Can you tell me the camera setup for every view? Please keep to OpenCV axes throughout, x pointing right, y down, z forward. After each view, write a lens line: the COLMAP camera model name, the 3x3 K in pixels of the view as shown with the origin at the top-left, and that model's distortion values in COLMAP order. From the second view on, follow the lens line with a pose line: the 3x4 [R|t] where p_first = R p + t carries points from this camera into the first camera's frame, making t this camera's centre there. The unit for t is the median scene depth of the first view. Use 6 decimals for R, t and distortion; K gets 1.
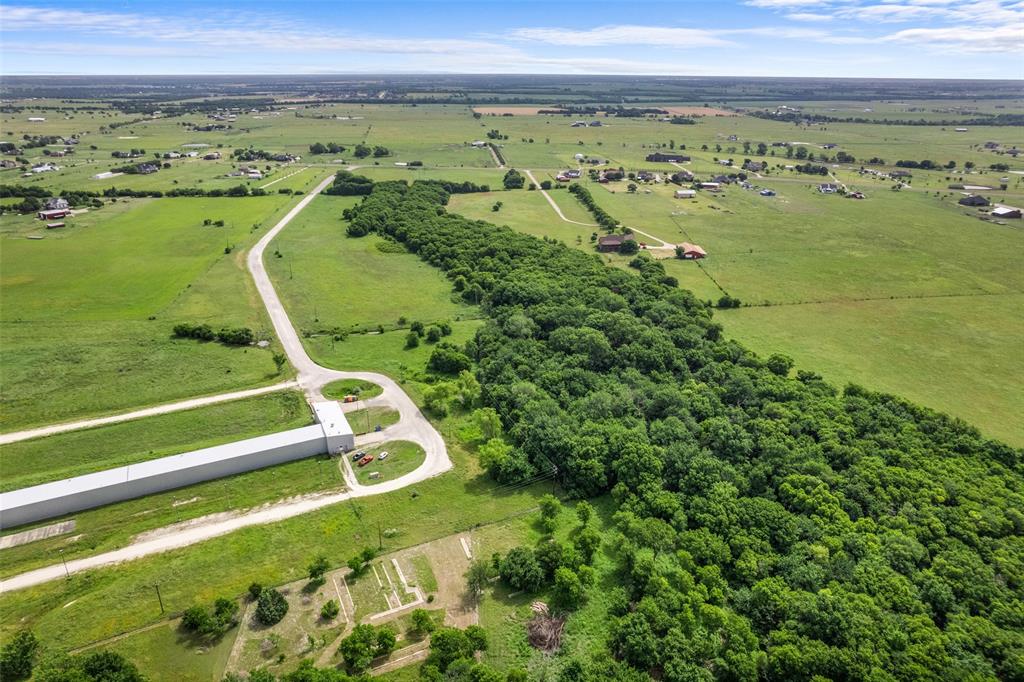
lens RADIAL K [[654.7, 0, 512.0], [0, 654.7, 341.0], [0, 0, 1]] dist [-0.070165, 0.060074]
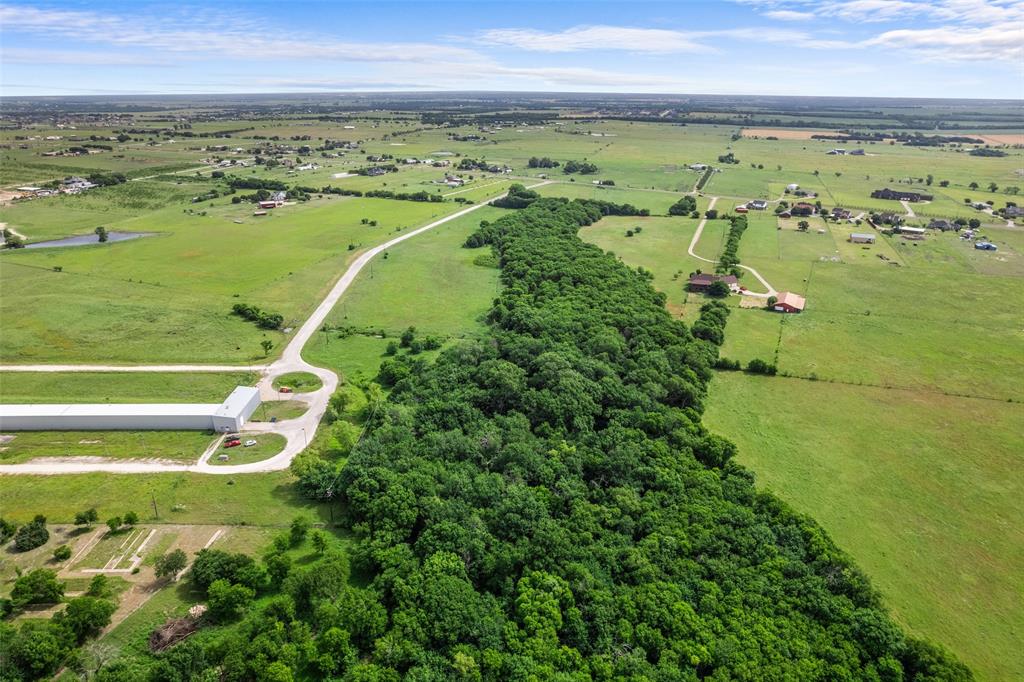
lens RADIAL K [[648.7, 0, 511.8], [0, 648.7, 360.4], [0, 0, 1]] dist [-0.068245, 0.057138]
pose [[0.899464, 0.169292, -0.402869, 0.296771], [-0.167356, 0.985073, 0.040297, -0.037933], [0.403678, 0.031177, 0.914370, 0.093242]]
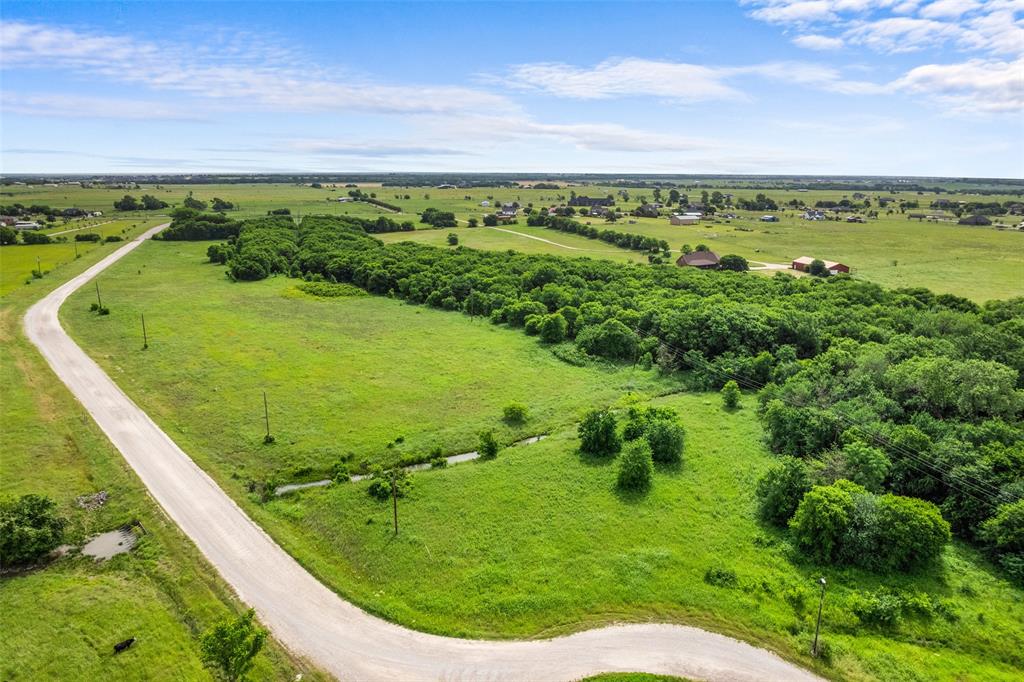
lens RADIAL K [[654.7, 0, 512.0], [0, 654.7, 341.0], [0, 0, 1]] dist [-0.070165, 0.060074]
pose [[0.958955, -0.072175, 0.274221, -0.199695], [0.109710, 0.986187, -0.124092, -0.019968], [-0.261476, 0.149084, 0.953627, 0.474832]]
